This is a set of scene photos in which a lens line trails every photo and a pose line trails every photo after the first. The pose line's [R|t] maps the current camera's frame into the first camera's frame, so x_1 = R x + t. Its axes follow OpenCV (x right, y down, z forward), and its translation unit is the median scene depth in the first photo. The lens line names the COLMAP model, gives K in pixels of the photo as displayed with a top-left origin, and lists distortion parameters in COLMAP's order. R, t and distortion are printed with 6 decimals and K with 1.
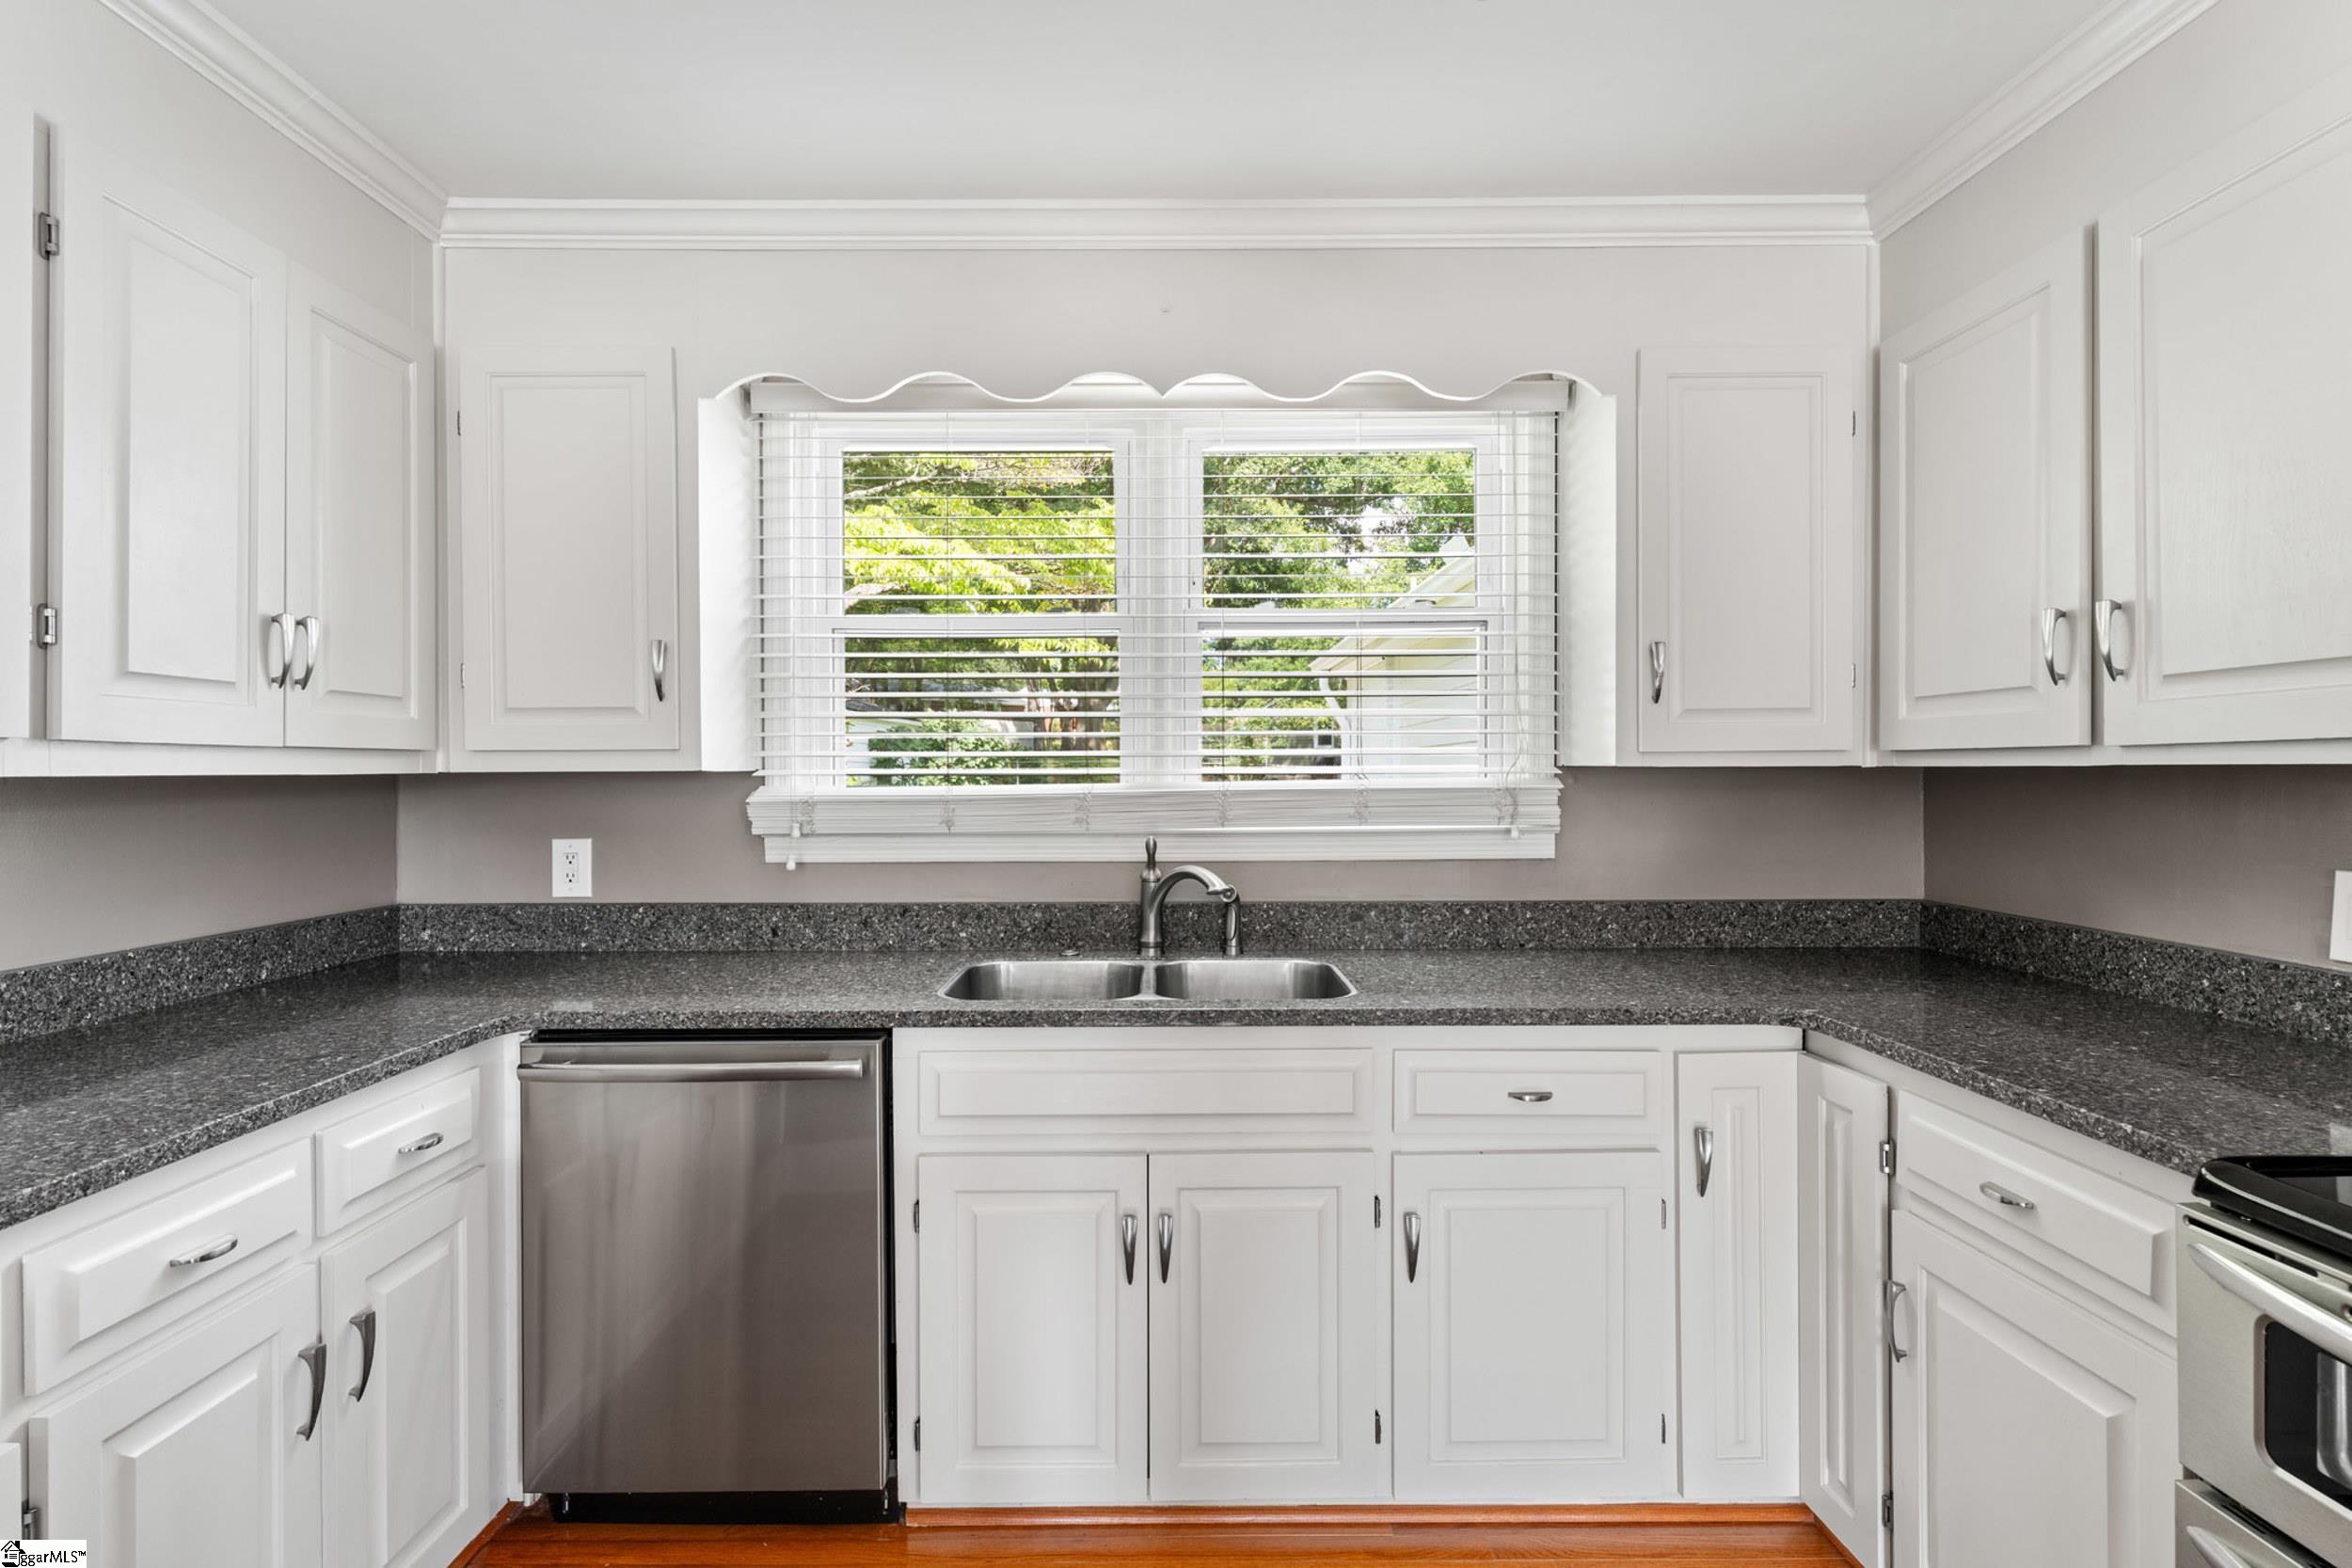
lens RADIAL K [[1161.8, 0, 1173.5], [0, 1161.8, 771.8], [0, 0, 1]] dist [0.000807, -0.000079]
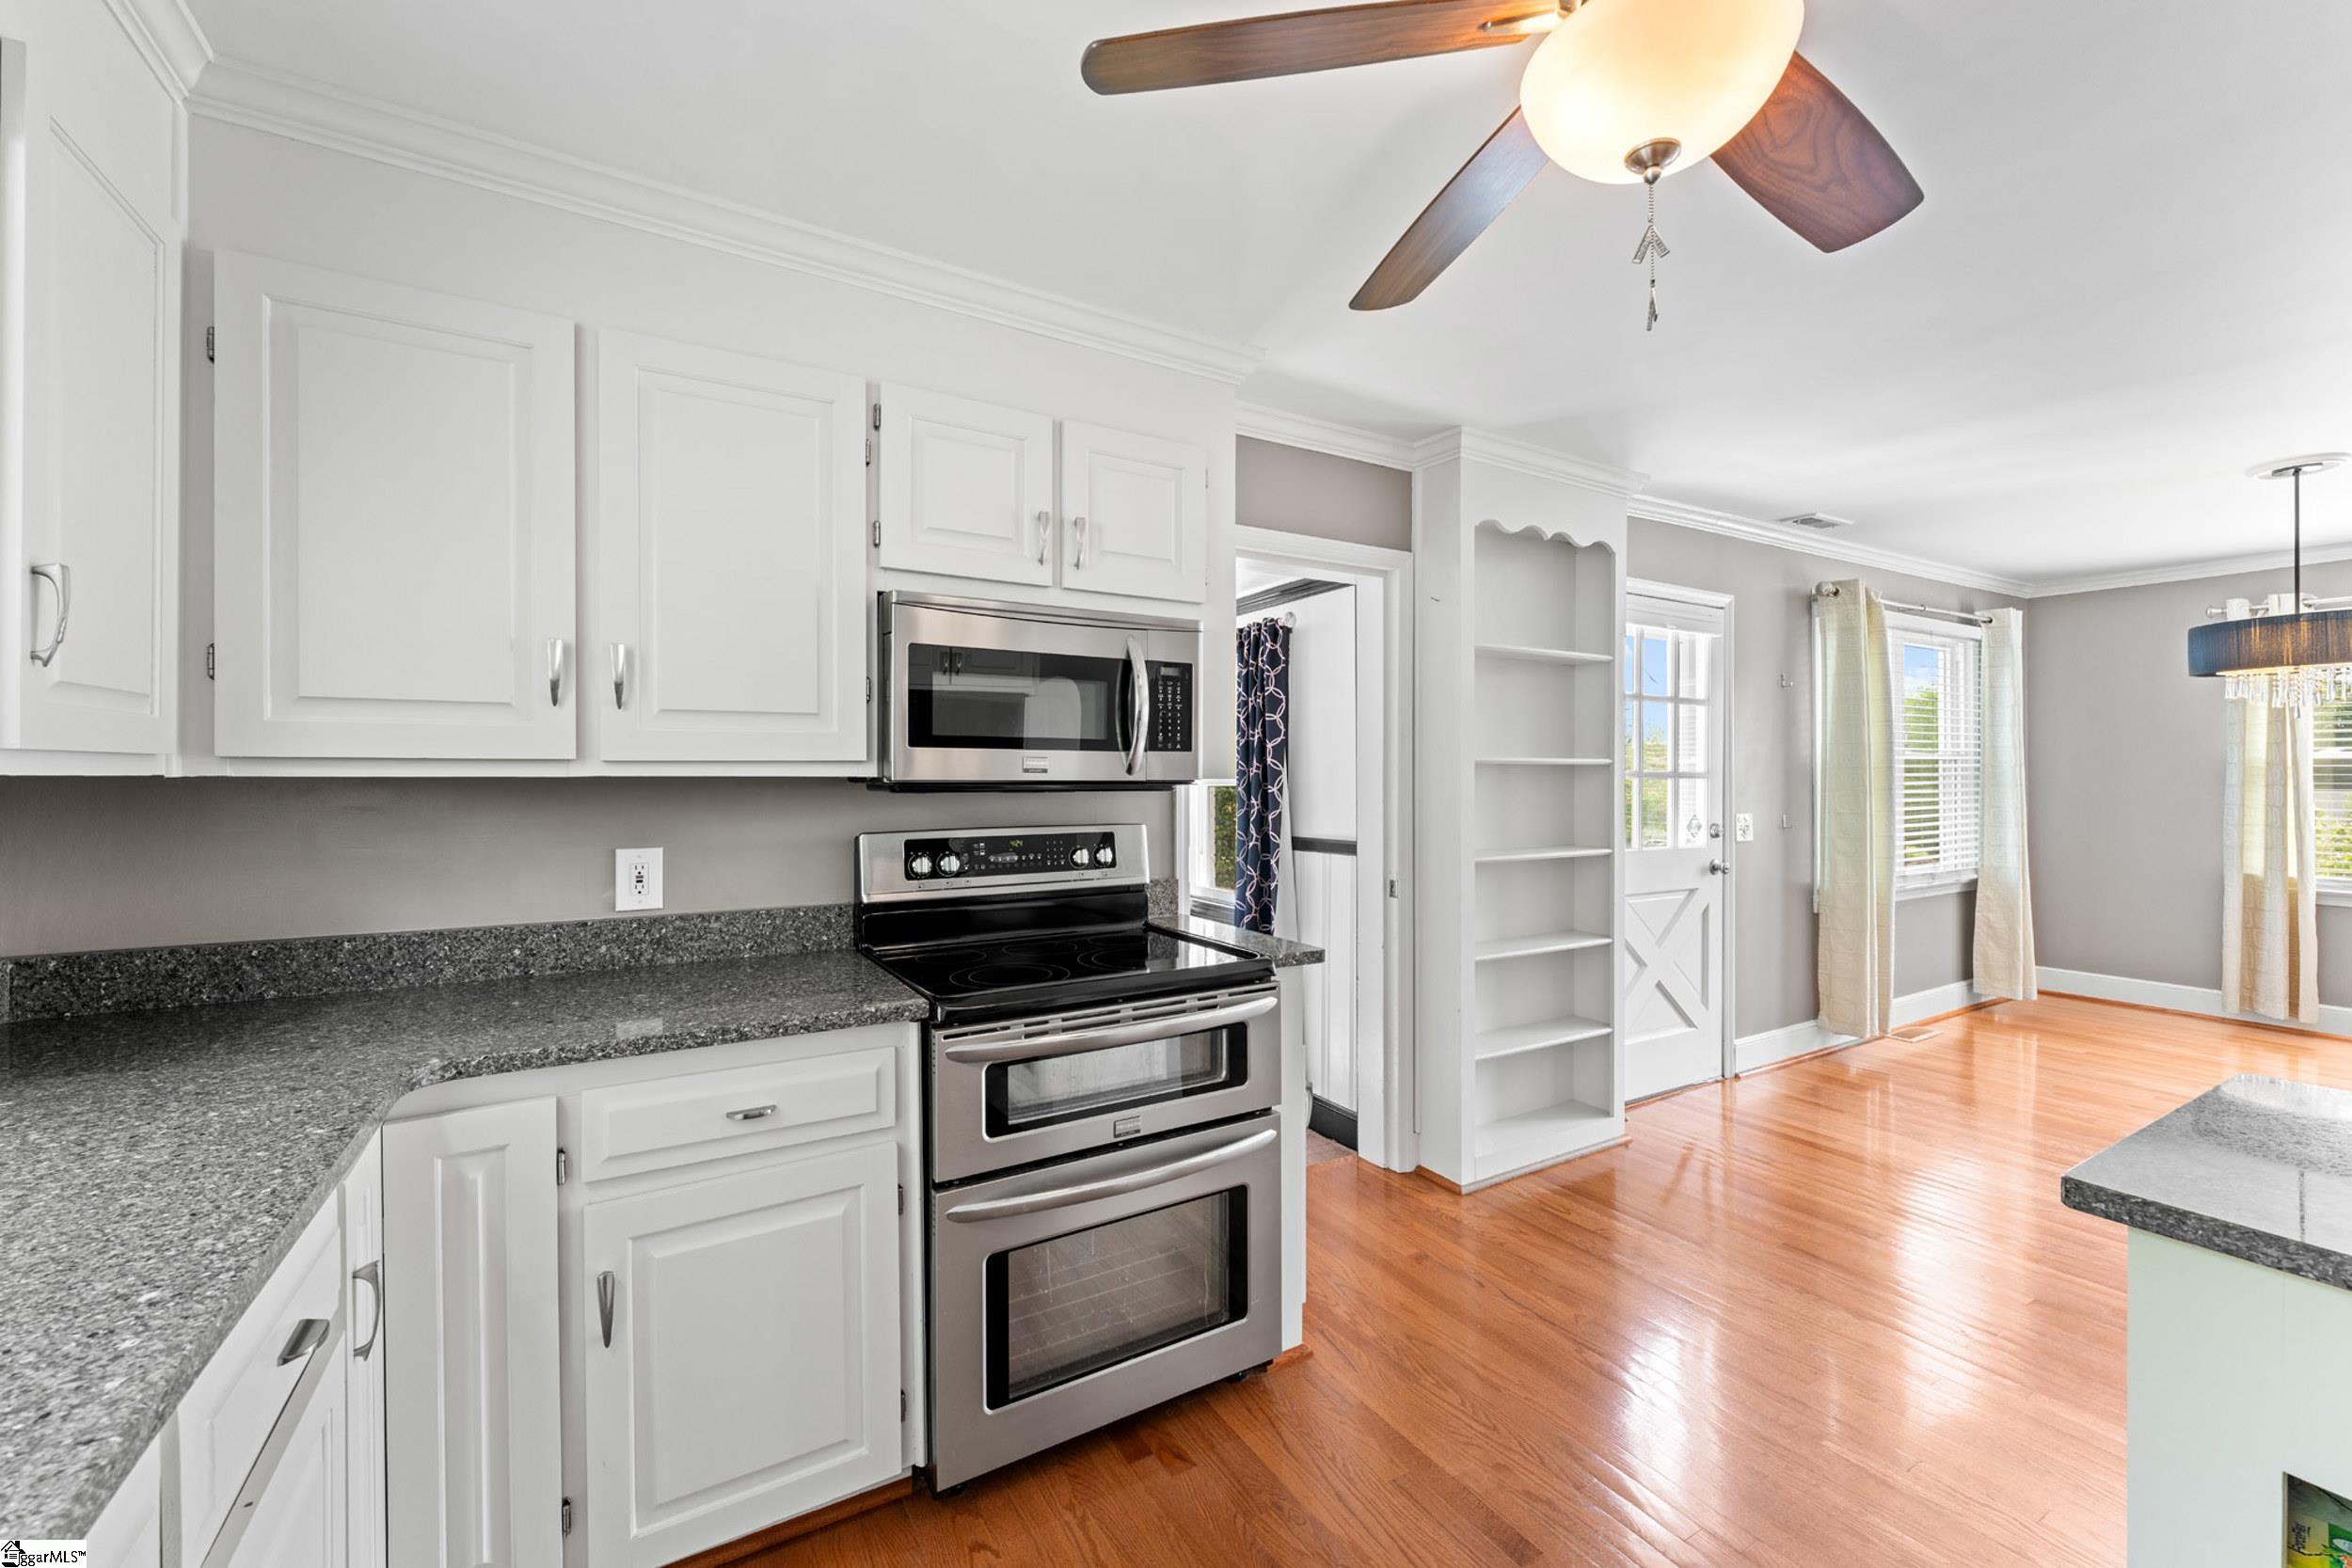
lens RADIAL K [[953.3, 0, 1181.9], [0, 953.3, 766.1], [0, 0, 1]] dist [0.000566, -0.000334]
pose [[-0.502120, 0.011963, 0.864715, -0.355292], [0.003818, 0.999925, -0.011617, -0.001938], [-0.864789, -0.002532, -0.502128, 0.918564]]
